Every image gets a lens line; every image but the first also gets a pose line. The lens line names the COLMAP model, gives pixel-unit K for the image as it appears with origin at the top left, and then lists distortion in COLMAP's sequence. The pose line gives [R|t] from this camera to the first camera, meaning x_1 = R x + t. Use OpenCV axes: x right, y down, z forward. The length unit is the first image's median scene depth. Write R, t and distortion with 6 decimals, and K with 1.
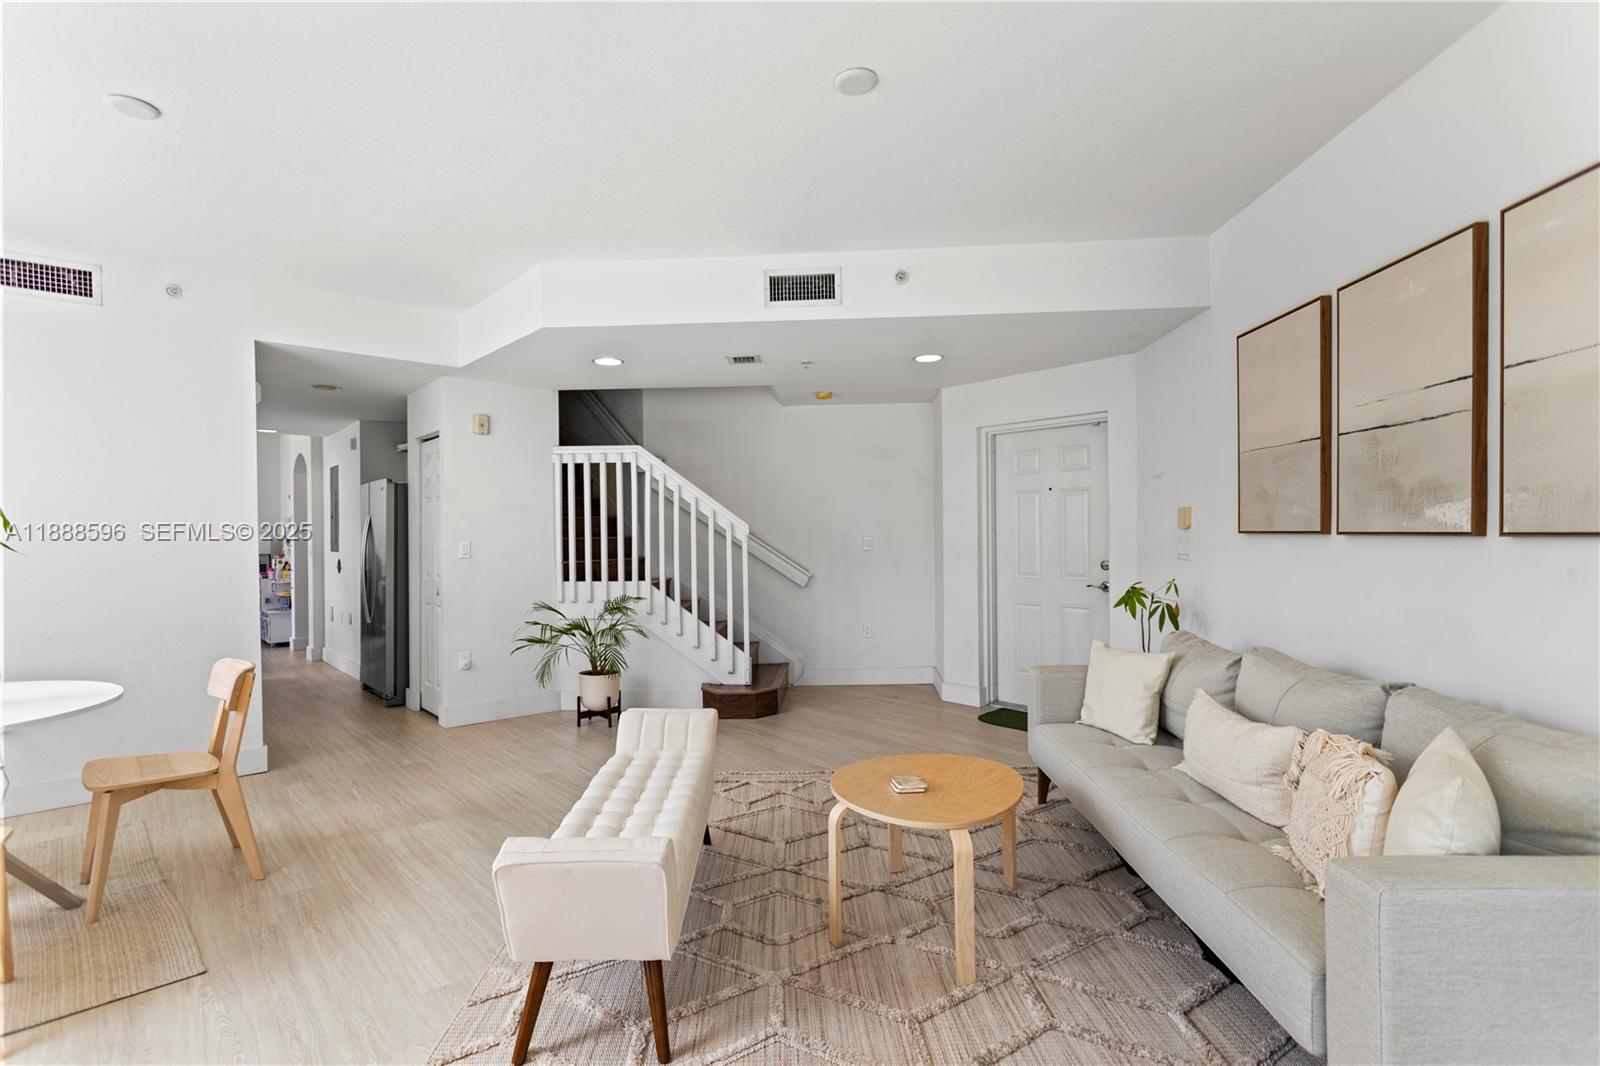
lens RADIAL K [[762.5, 0, 775.5], [0, 762.5, 539.5], [0, 0, 1]] dist [0.002545, 0.000979]
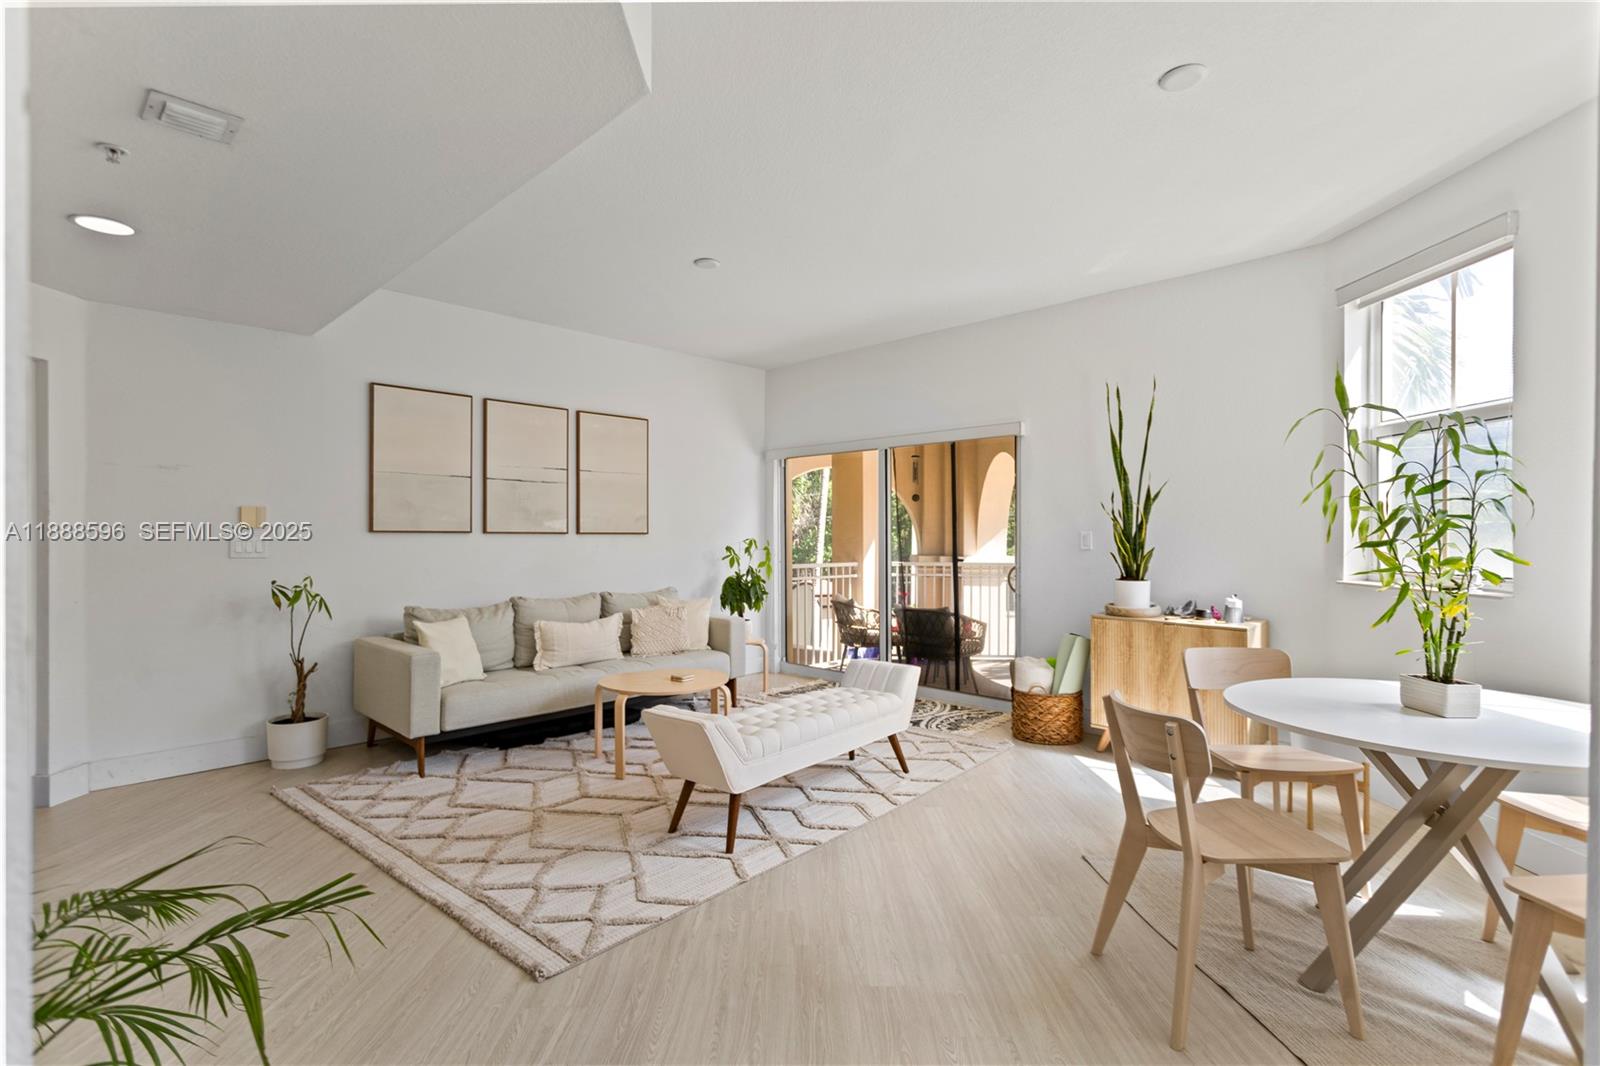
lens RADIAL K [[761.2, 0, 796.8], [0, 761.2, 535.1], [0, 0, 1]] dist [-0.000403, 0.000324]
pose [[-0.760471, 0.007250, 0.649332, -0.558046], [0.009485, 0.999955, -0.000055, 0.003087], [-0.649303, 0.006117, -0.760505, 1.054962]]
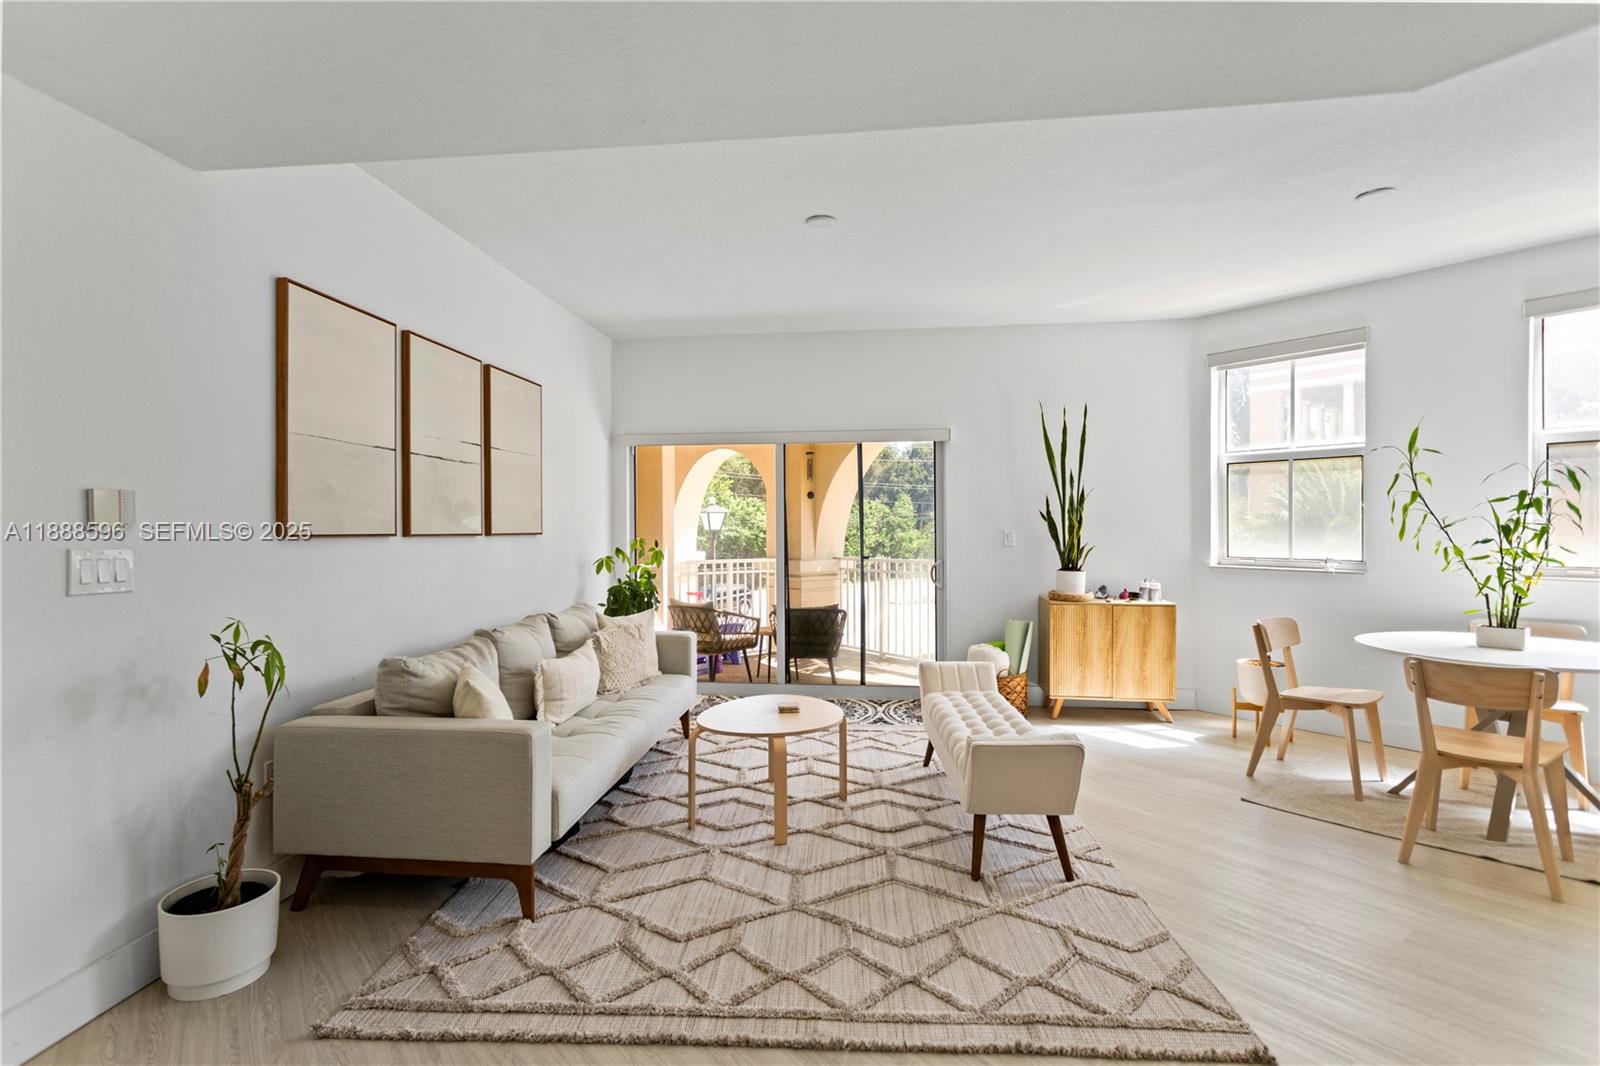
lens RADIAL K [[771.8, 0, 787.1], [0, 771.8, 526.0], [0, 0, 1]] dist [0.000407, 0.000043]
pose [[-0.998731, 0.011573, 0.049007, 0.049488], [0.011851, 0.999915, 0.005383, -0.012505], [-0.048940, 0.005957, -0.998784, 1.209076]]
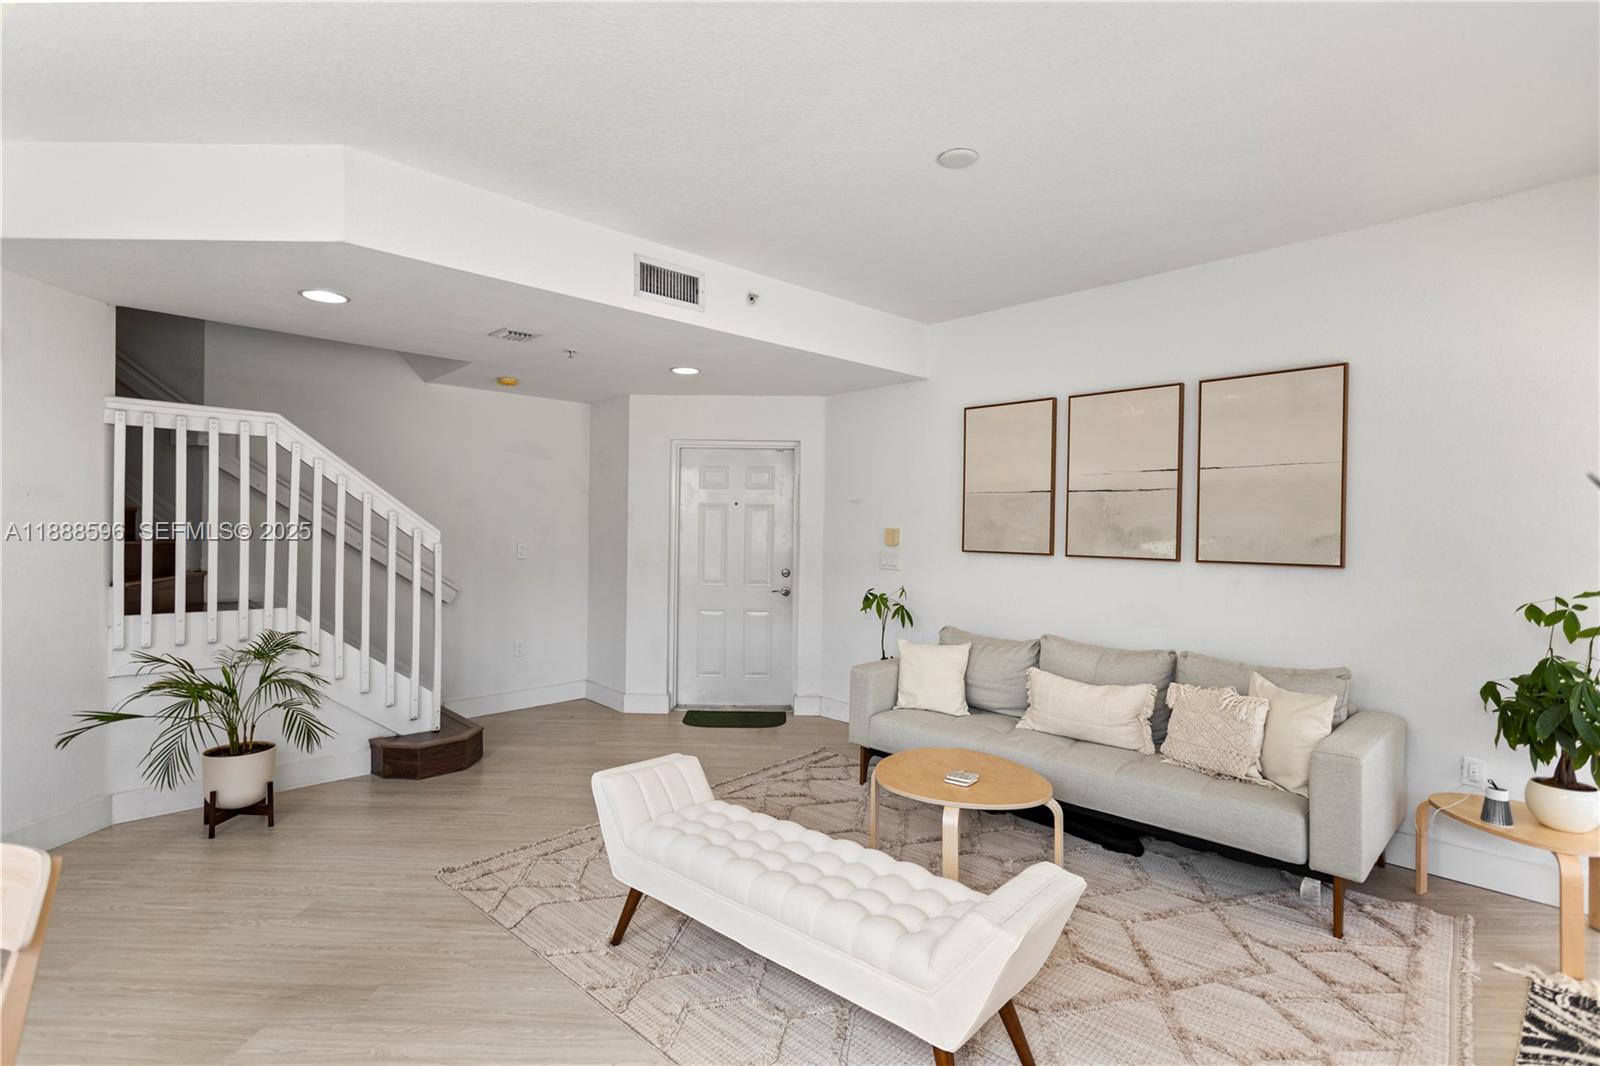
lens RADIAL K [[773.7, 0, 794.6], [0, 773.7, 536.6], [0, 0, 1]] dist [-0.001660, 0.000645]
pose [[0.675497, 0.012782, 0.737252, -0.428671], [-0.015854, 0.999870, -0.002809, -0.018545], [-0.737192, -0.009790, 0.675612, 0.197415]]
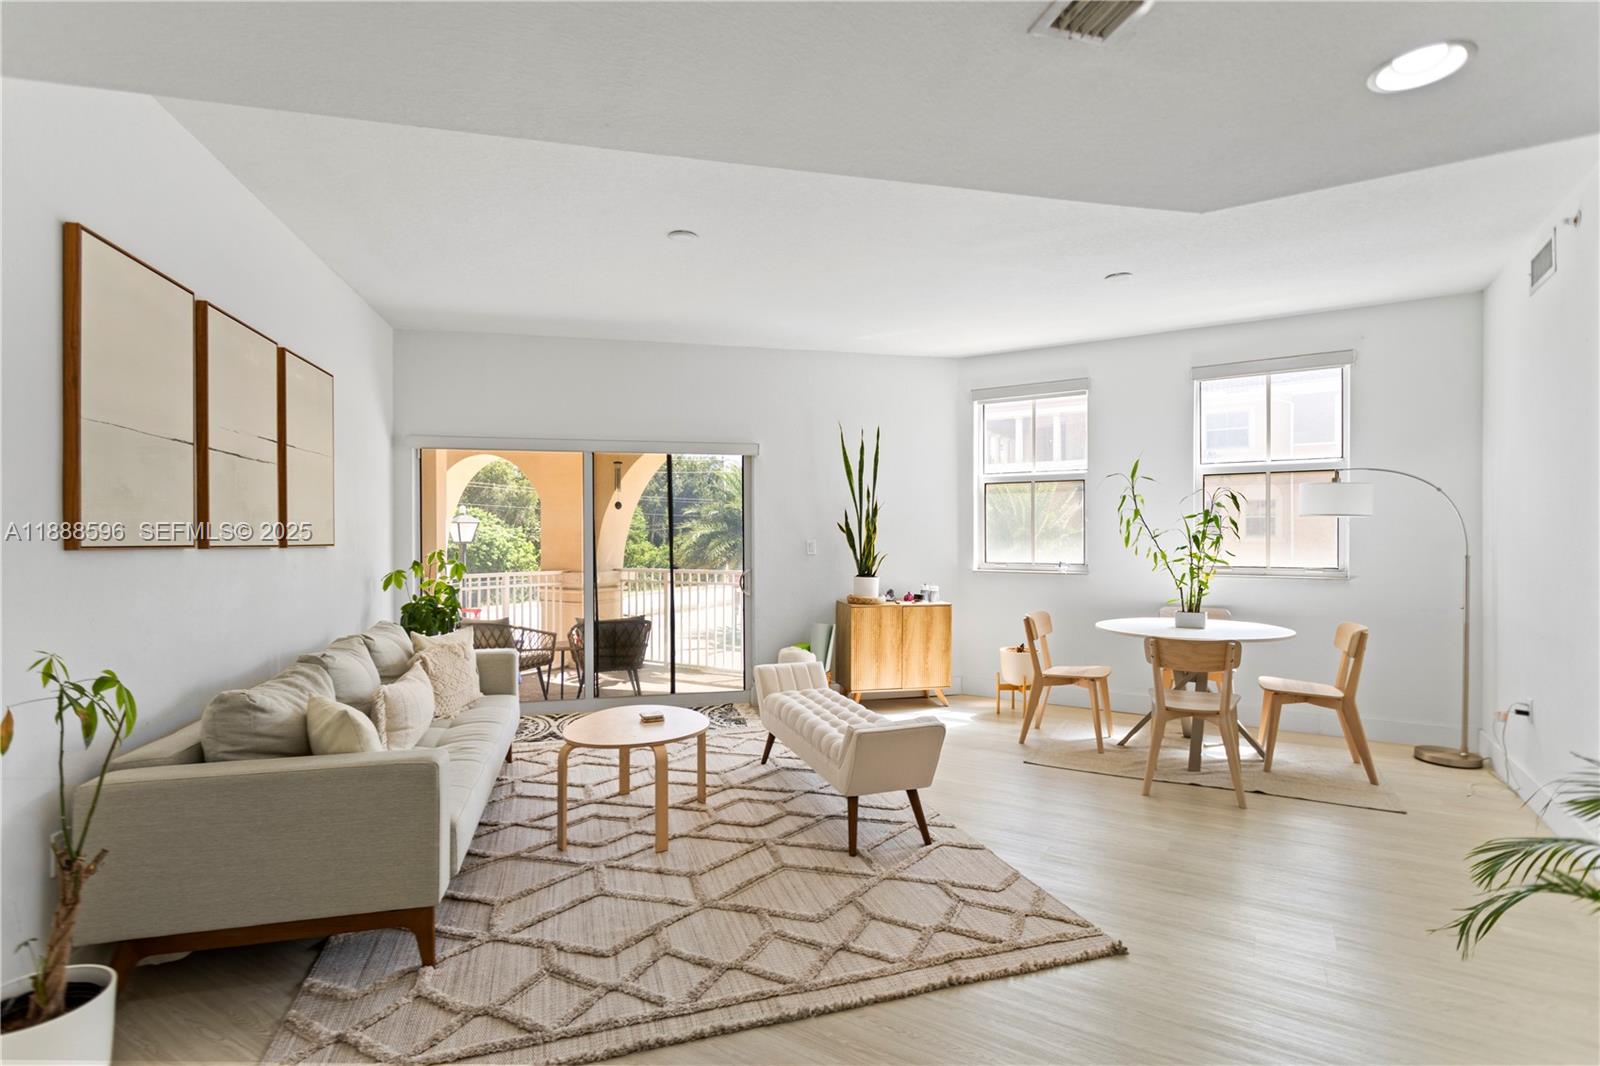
lens RADIAL K [[773.7, 0, 794.6], [0, 773.7, 536.6], [0, 0, 1]] dist [-0.001660, 0.000645]
pose [[-0.951398, 0.011793, -0.307737, 0.177891], [0.009803, 0.999920, 0.008012, -0.012495], [0.307807, 0.004606, -0.951438, 1.219737]]
